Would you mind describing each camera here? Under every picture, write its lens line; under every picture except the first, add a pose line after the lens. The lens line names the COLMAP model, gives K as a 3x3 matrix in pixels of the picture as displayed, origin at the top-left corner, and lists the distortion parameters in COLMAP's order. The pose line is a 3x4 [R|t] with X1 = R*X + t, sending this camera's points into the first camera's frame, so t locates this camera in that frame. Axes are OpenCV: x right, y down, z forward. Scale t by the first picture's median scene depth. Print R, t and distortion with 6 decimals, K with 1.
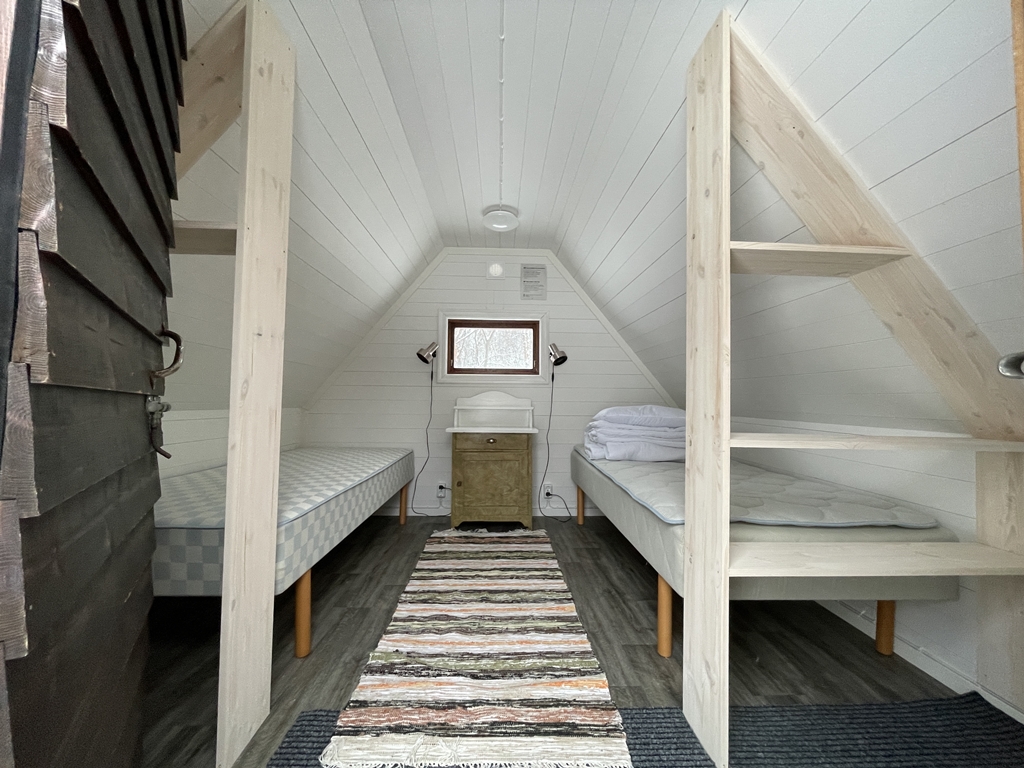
lens RADIAL K [[412.3, 0, 512.0], [0, 412.3, 384.0], [0, 0, 1]] dist [0.000376, -0.000062]
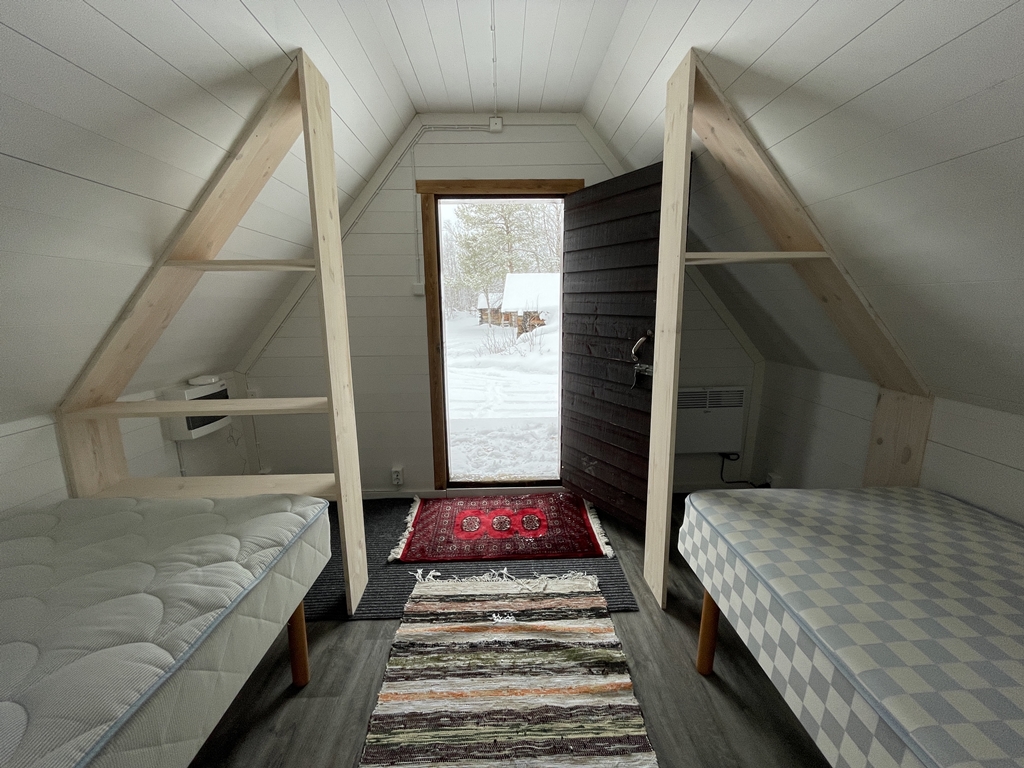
lens RADIAL K [[412.3, 0, 512.0], [0, 412.3, 384.0], [0, 0, 1]] dist [0.000376, -0.000062]
pose [[-0.999965, -0.006331, 0.005520, -0.079245], [-0.005424, 0.988504, 0.151098, -0.109347], [-0.006413, 0.151063, -0.988503, 1.812636]]
